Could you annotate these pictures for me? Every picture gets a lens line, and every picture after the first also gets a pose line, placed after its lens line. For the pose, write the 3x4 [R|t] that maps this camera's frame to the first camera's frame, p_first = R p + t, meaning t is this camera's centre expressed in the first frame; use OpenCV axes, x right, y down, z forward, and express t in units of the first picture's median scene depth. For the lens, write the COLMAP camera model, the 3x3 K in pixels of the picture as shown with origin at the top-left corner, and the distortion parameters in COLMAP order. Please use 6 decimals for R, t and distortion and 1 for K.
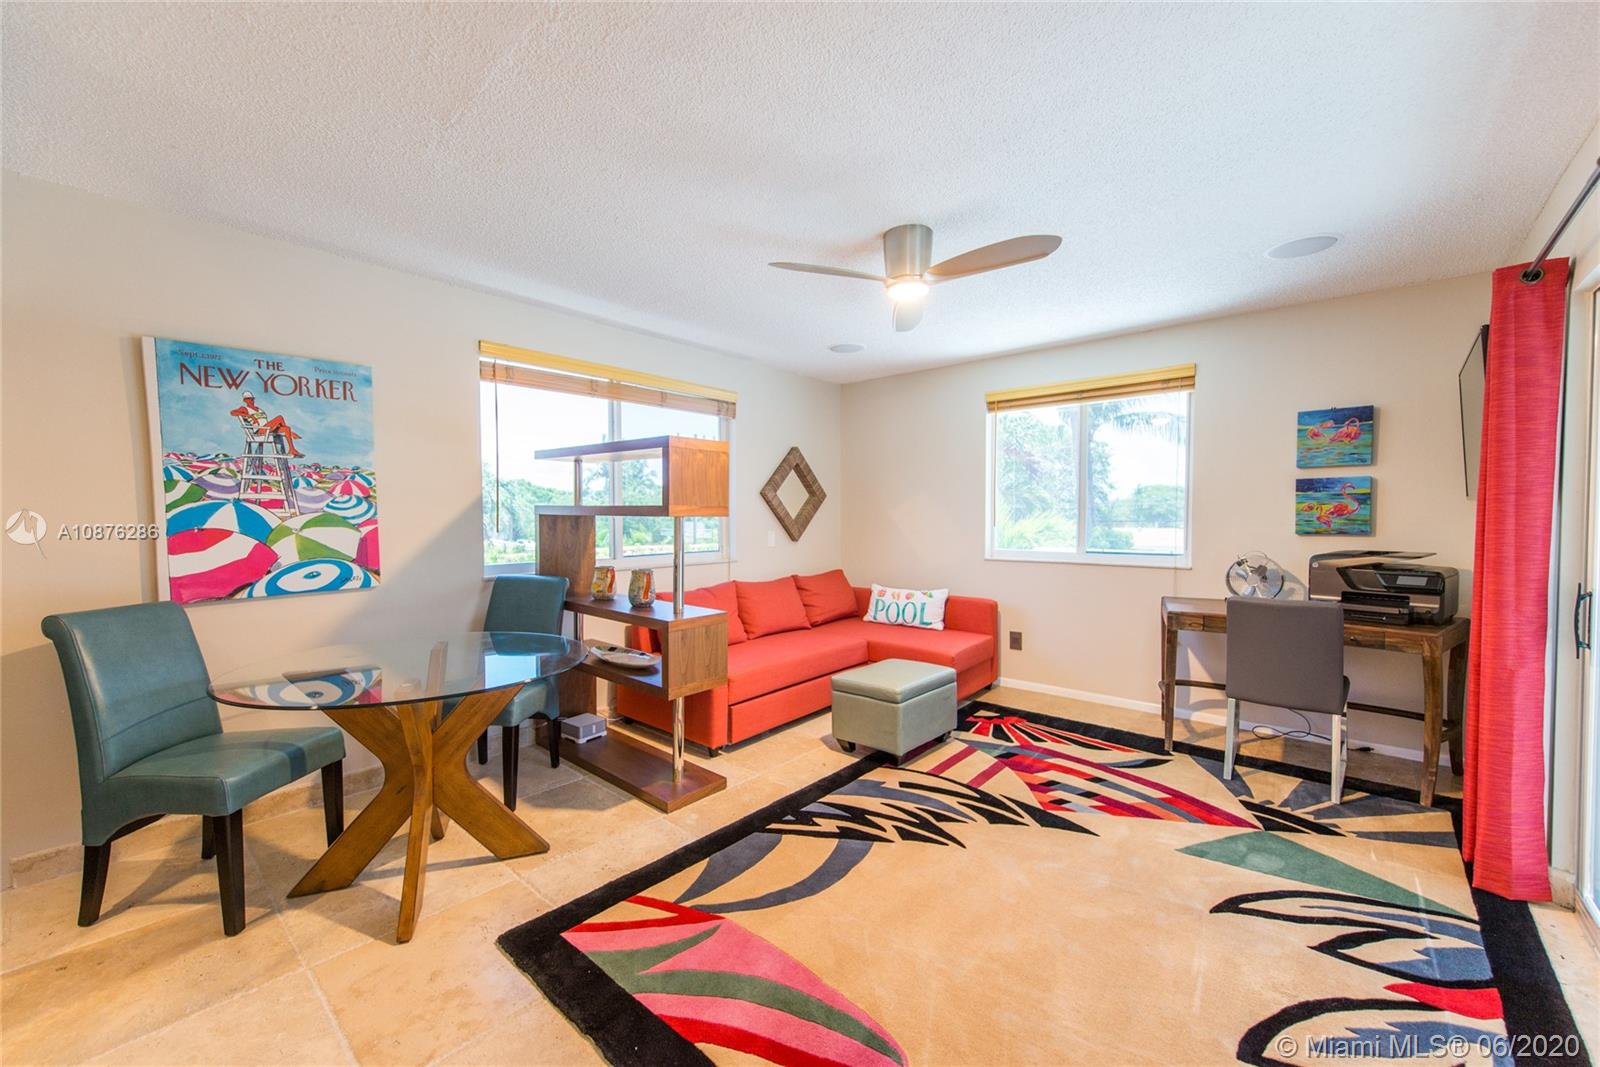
lens RADIAL K [[625.4, 0, 790.5], [0, 625.4, 538.2], [0, 0, 1]] dist [0.018099, -0.005636]
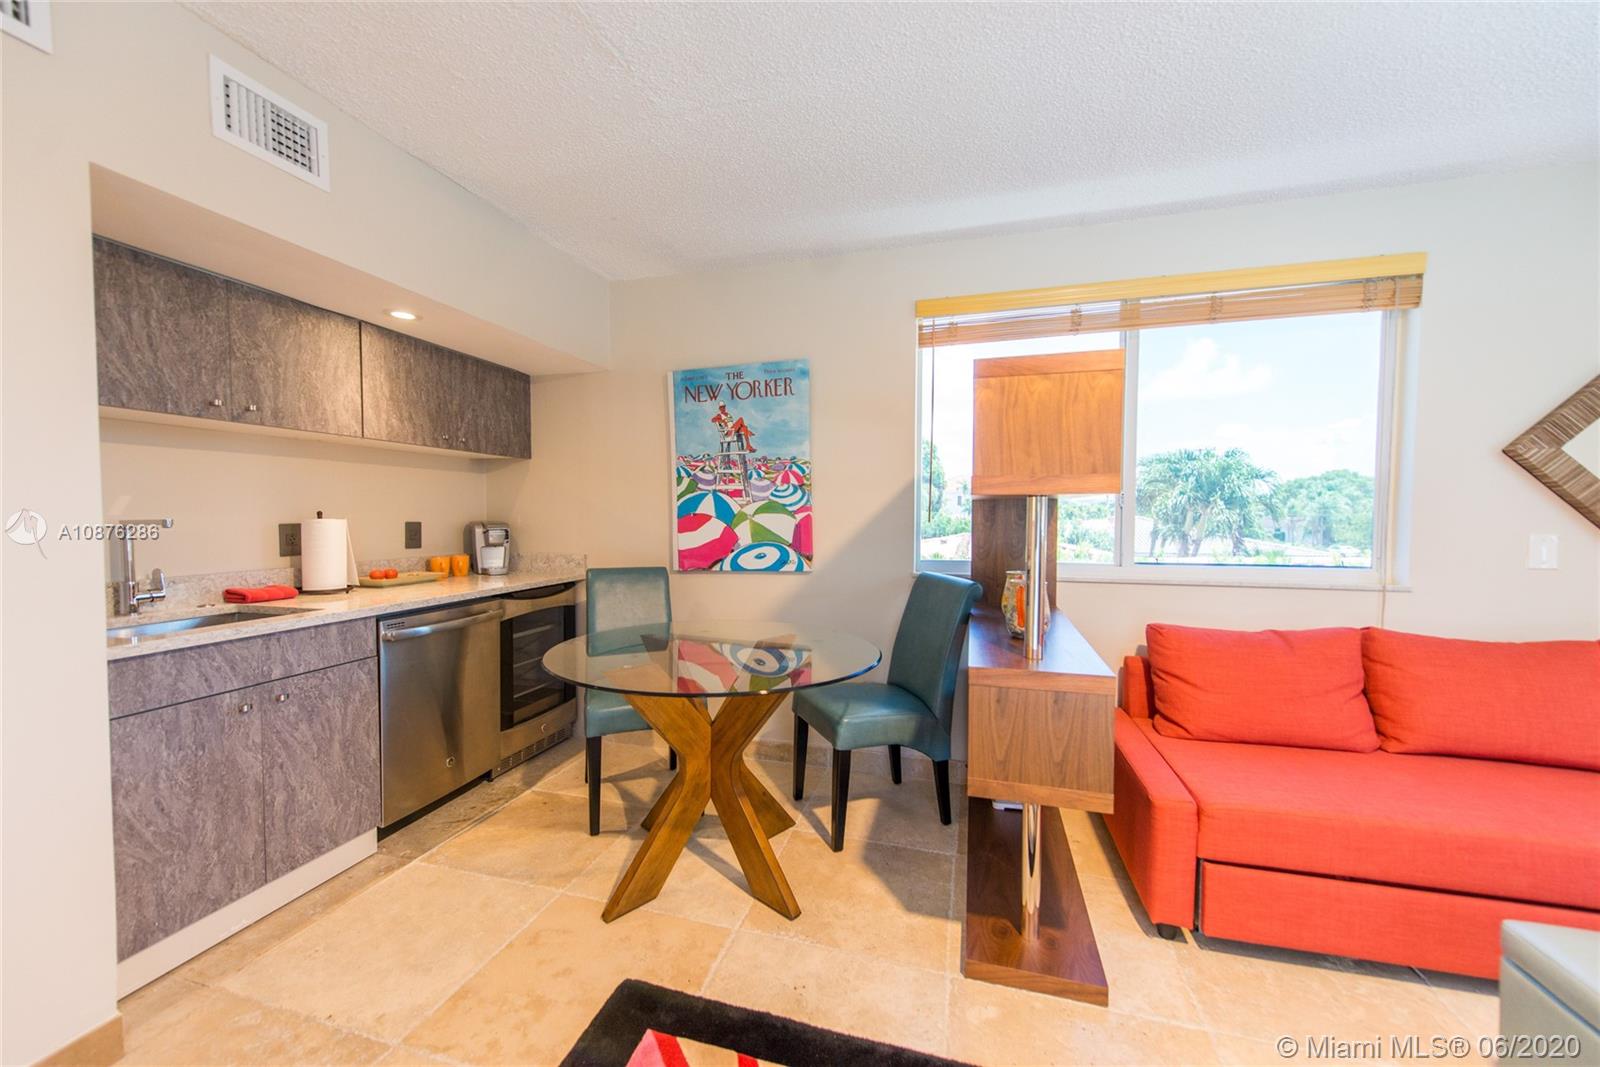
lens RADIAL K [[625.4, 0, 790.5], [0, 625.4, 538.2], [0, 0, 1]] dist [0.018099, -0.005636]
pose [[0.428554, 0.033694, -0.902888, 0.278764], [-0.033617, 0.999207, 0.021332, 0.001118], [0.902891, 0.021210, 0.429347, 0.579321]]
